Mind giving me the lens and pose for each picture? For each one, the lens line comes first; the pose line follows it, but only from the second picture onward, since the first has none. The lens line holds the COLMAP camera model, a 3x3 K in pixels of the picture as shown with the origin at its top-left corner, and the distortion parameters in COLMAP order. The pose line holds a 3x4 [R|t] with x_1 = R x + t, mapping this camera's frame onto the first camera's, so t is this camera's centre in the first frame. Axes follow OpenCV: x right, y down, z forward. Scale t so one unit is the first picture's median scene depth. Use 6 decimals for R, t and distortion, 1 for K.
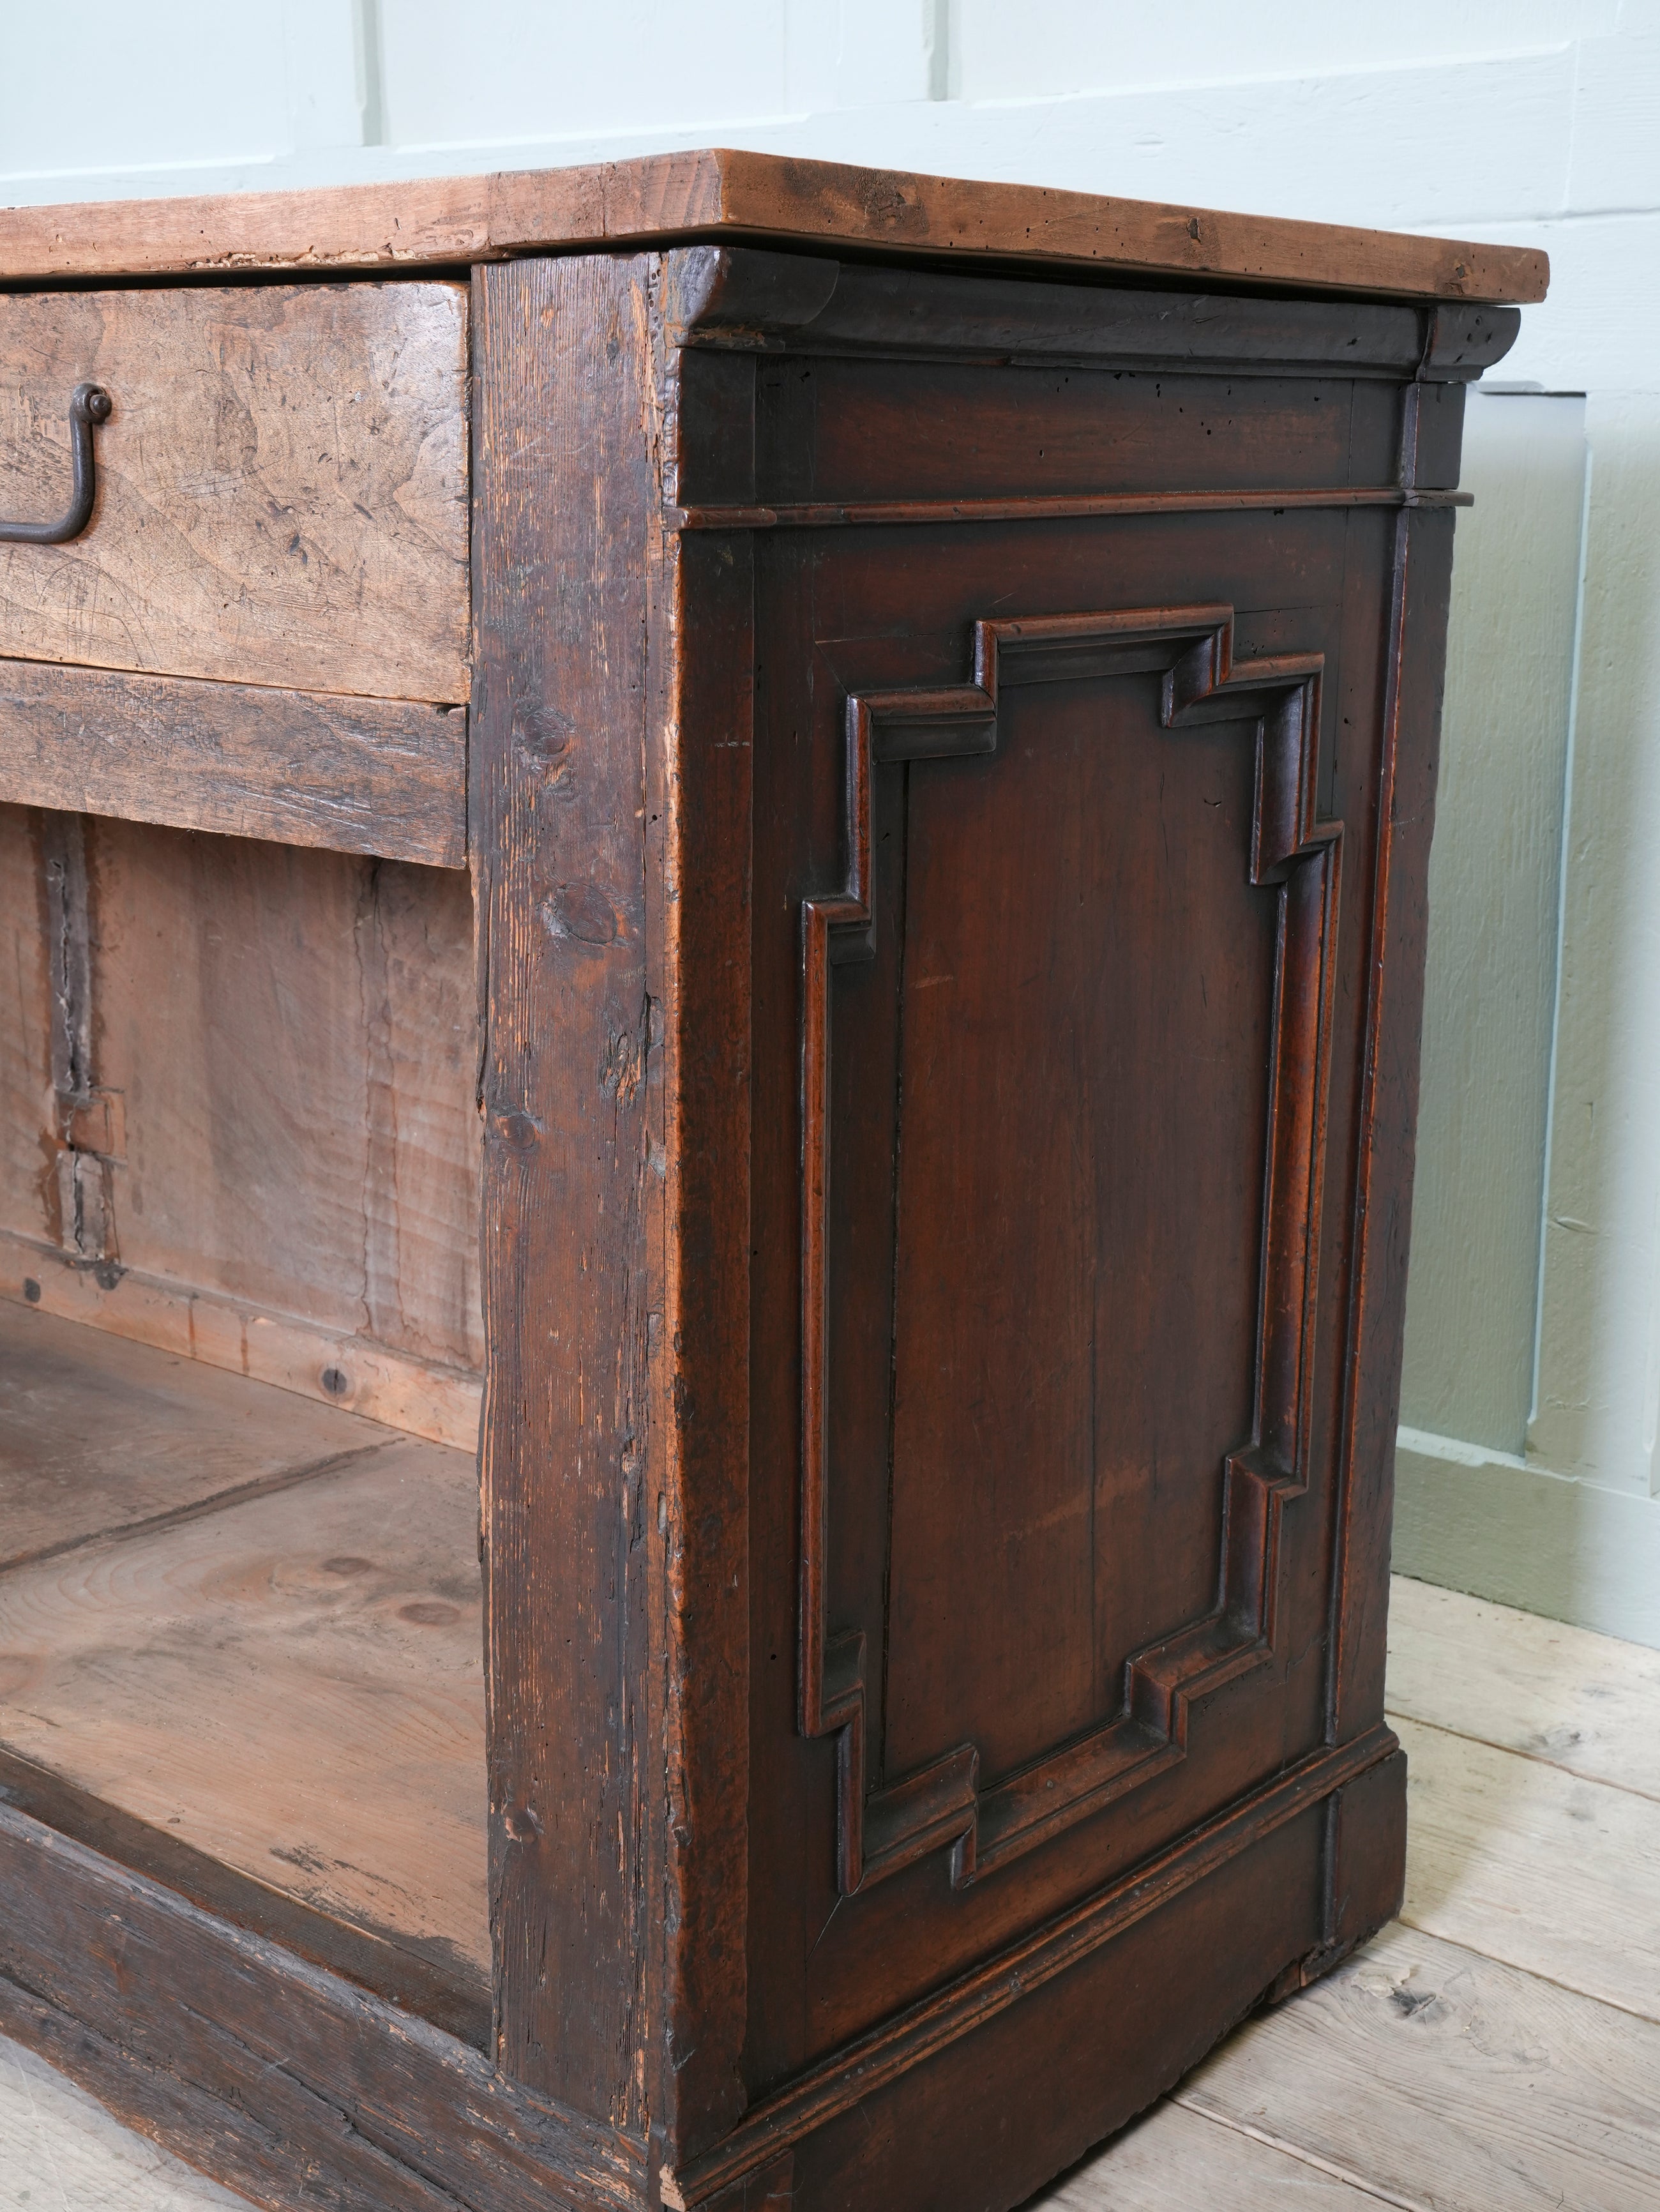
lens RADIAL K [[2966.7, 0, 835.5], [0, 2966.7, 1112.2], [0, 0, 1]] dist [0.032735, 0.243631]
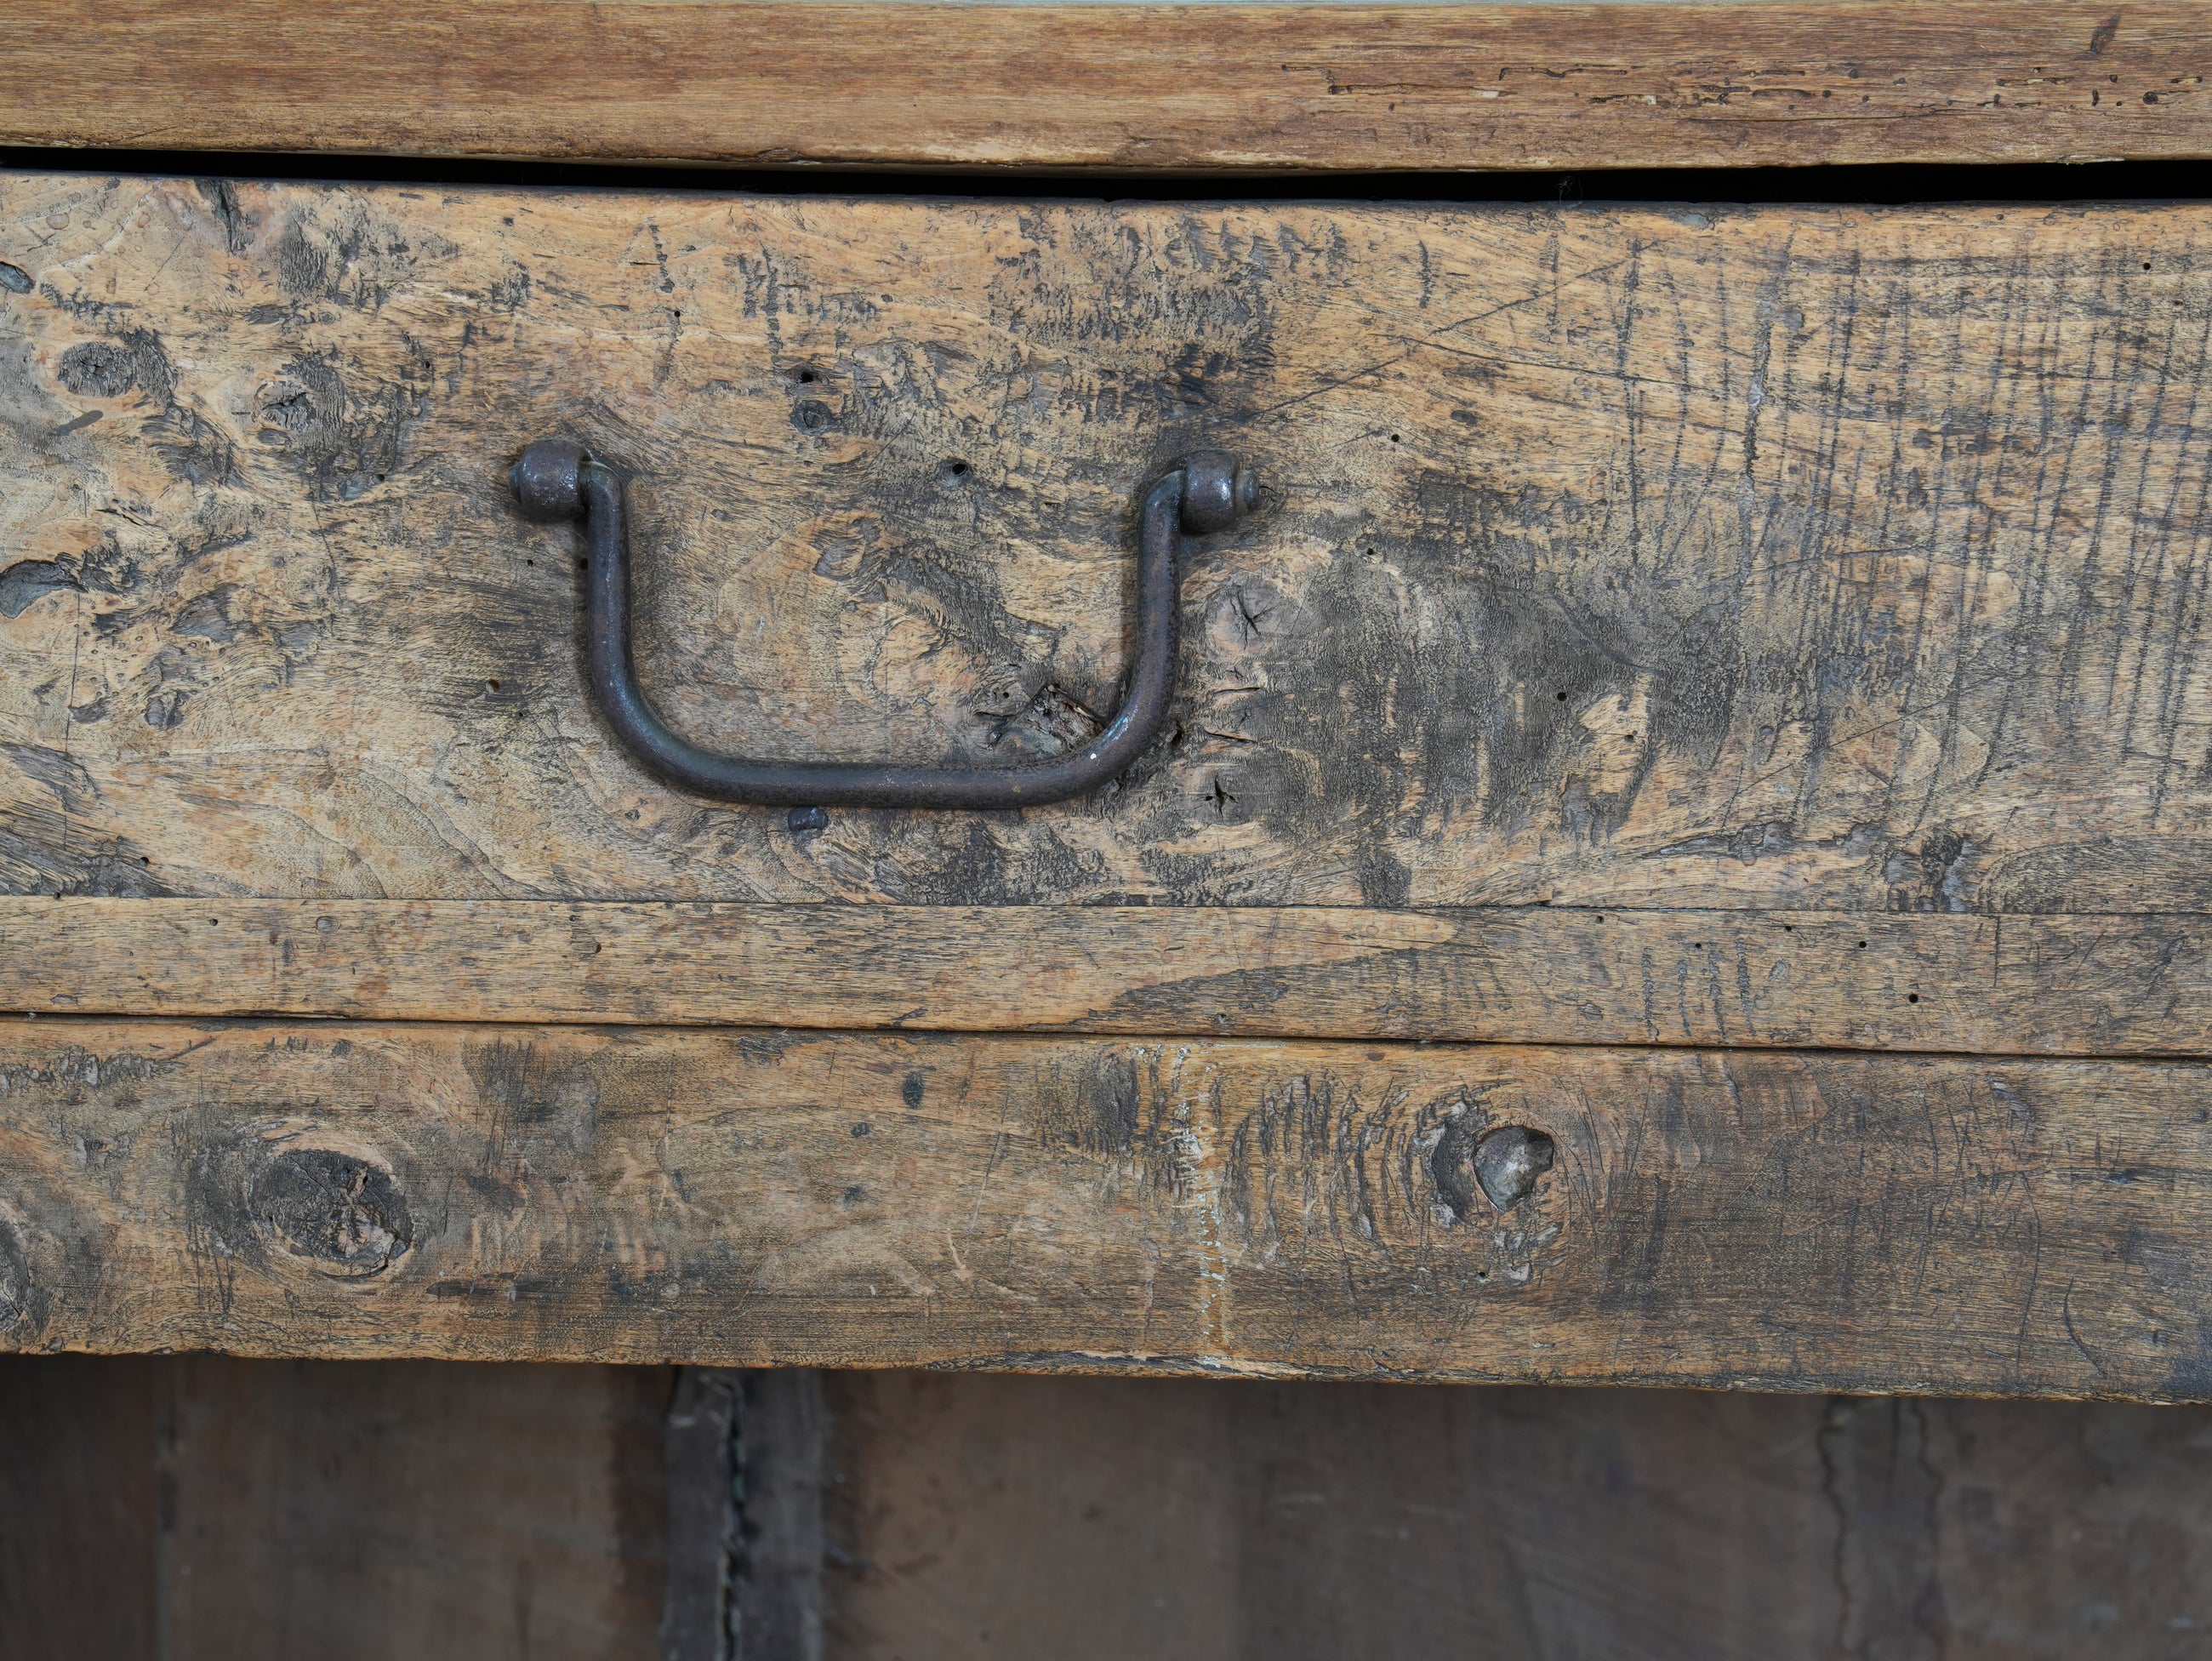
lens RADIAL K [[4744.2, 0, 1106.0], [0, 4744.2, 830.5], [0, 0, 1]] dist [0.257376, 0.587941]
pose [[0.783643, -0.112859, 0.610873, -1.024701], [0.144630, 0.989482, -0.002729, -0.250272], [-0.604140, 0.090489, 0.791724, 0.760915]]
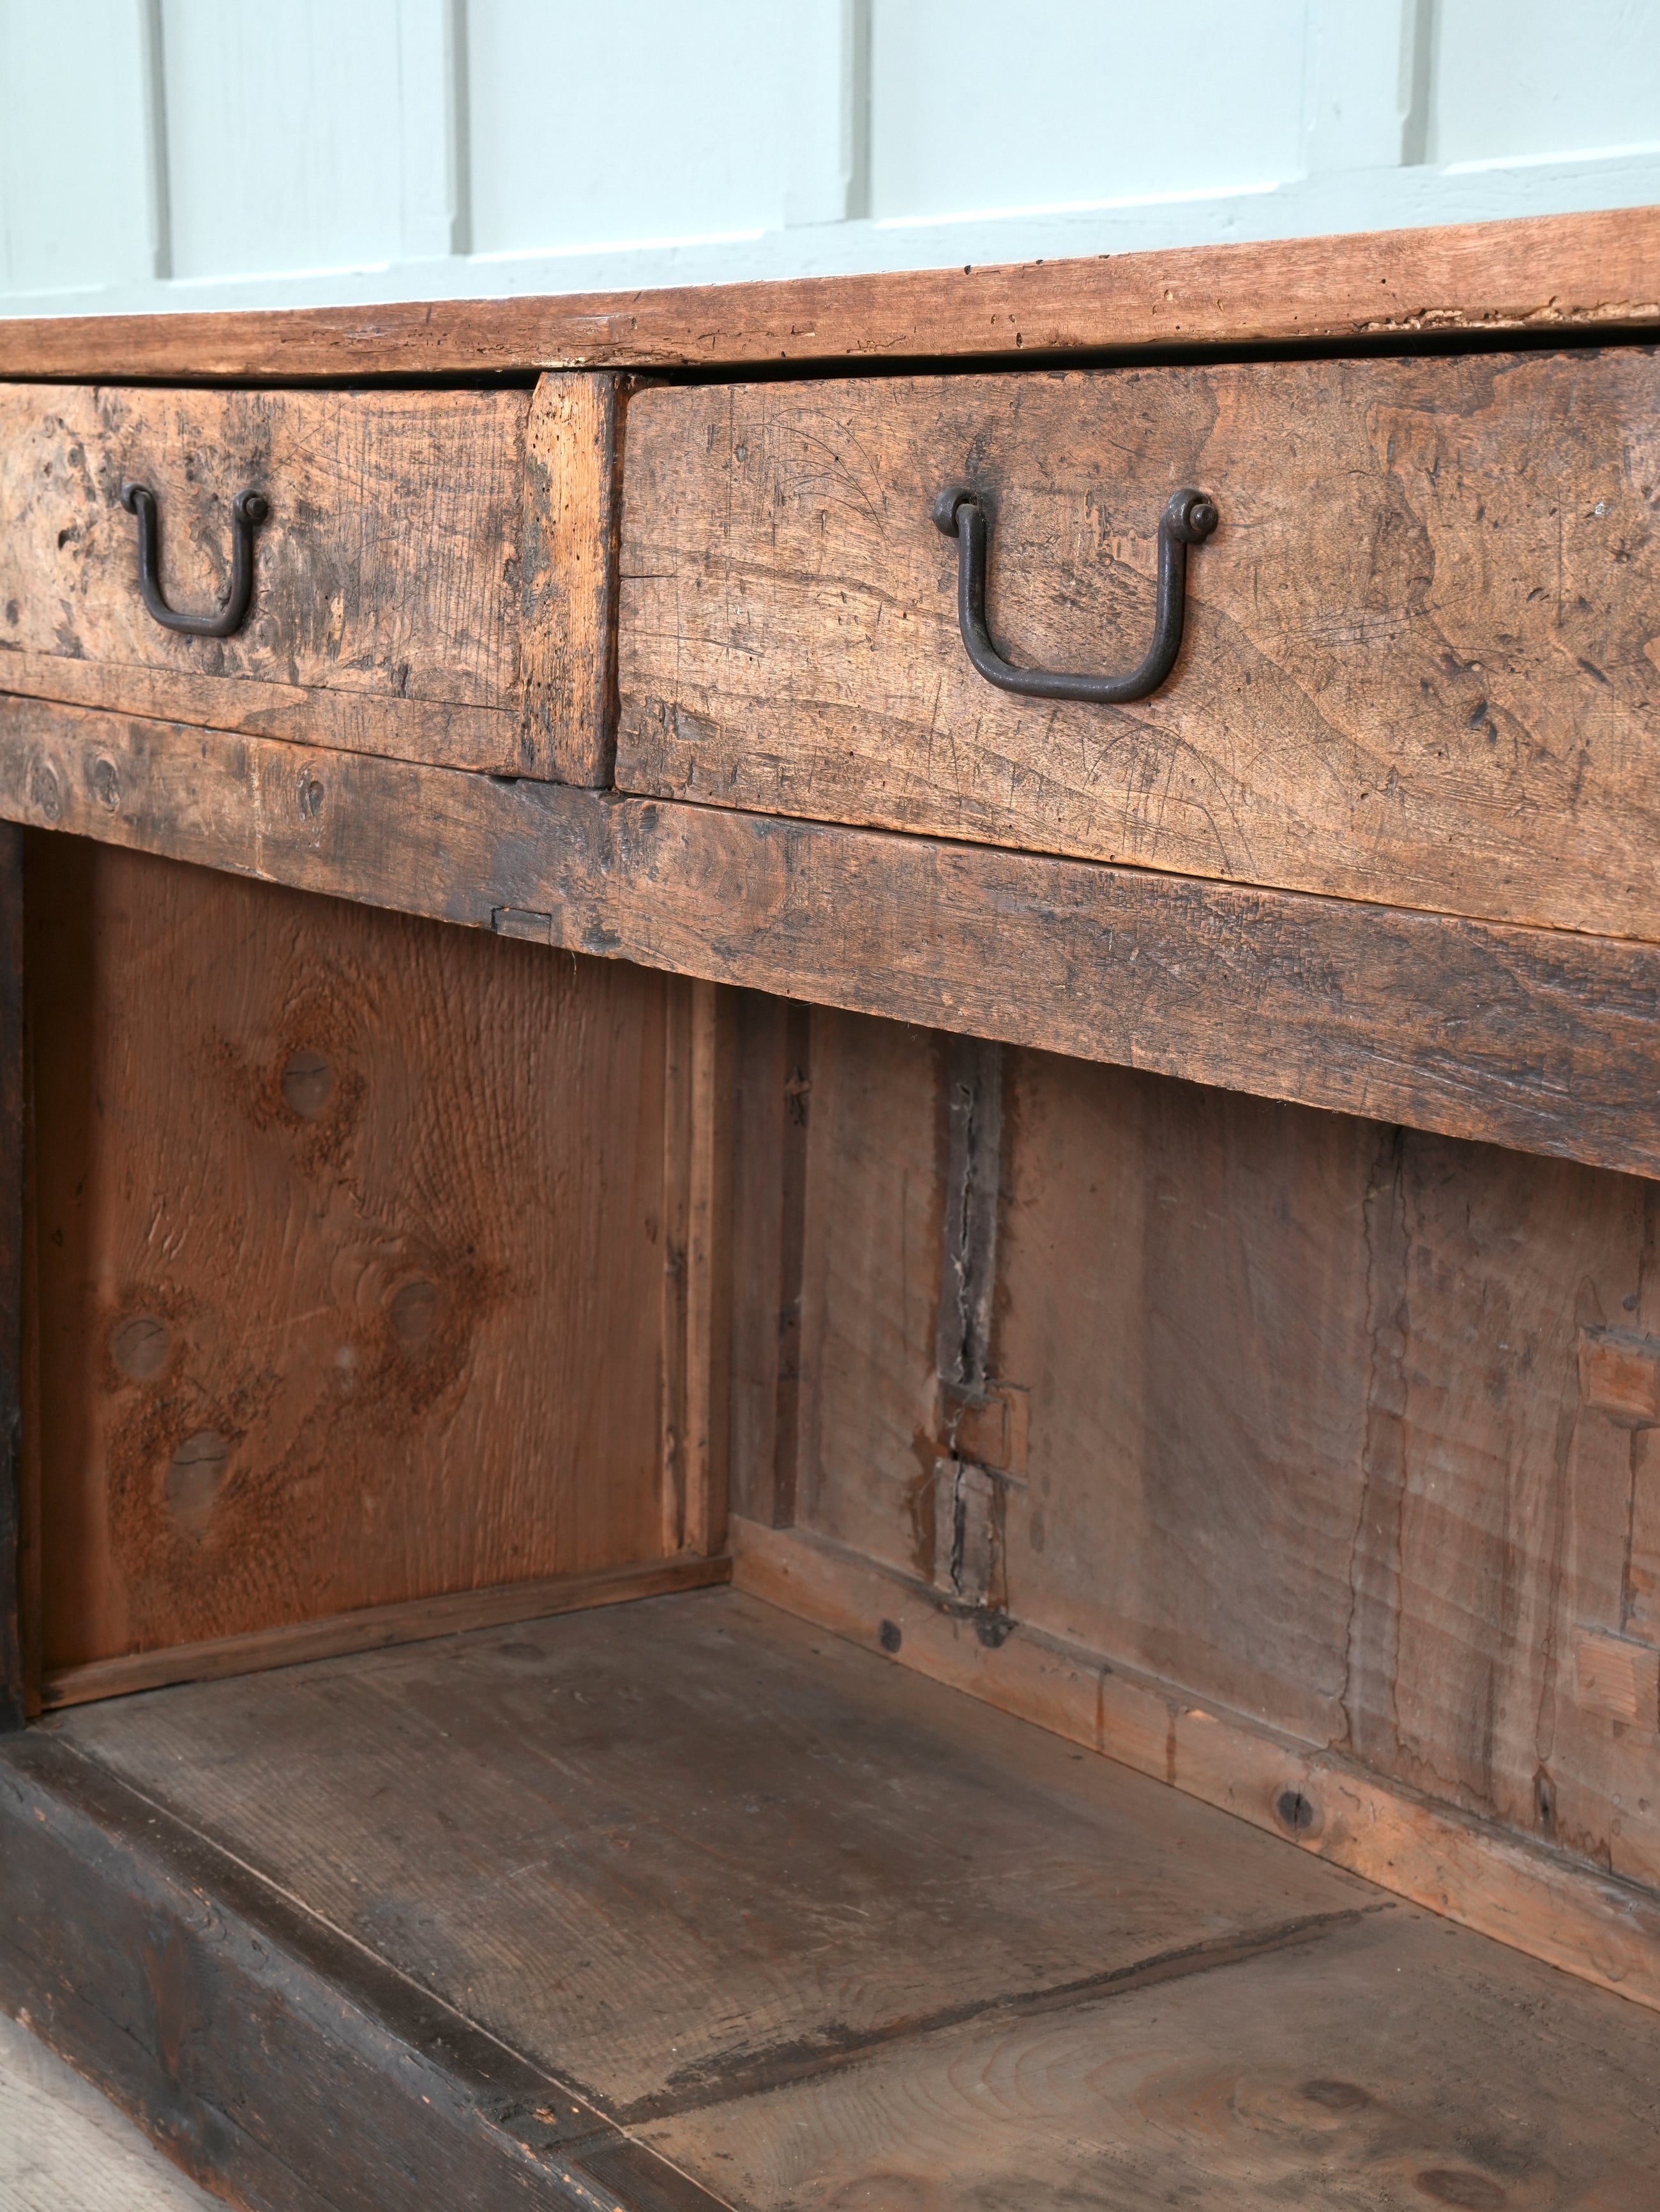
lens RADIAL K [[3703.0, 0, 843.0], [0, 3703.0, 1134.6], [0, 0, 1]] dist [0.136601, 0.264121]
pose [[0.968614, 0.053390, -0.242767, -0.097846], [-0.068233, 0.996253, -0.053143, -0.030845], [0.239020, 0.068039, 0.968628, 0.103260]]
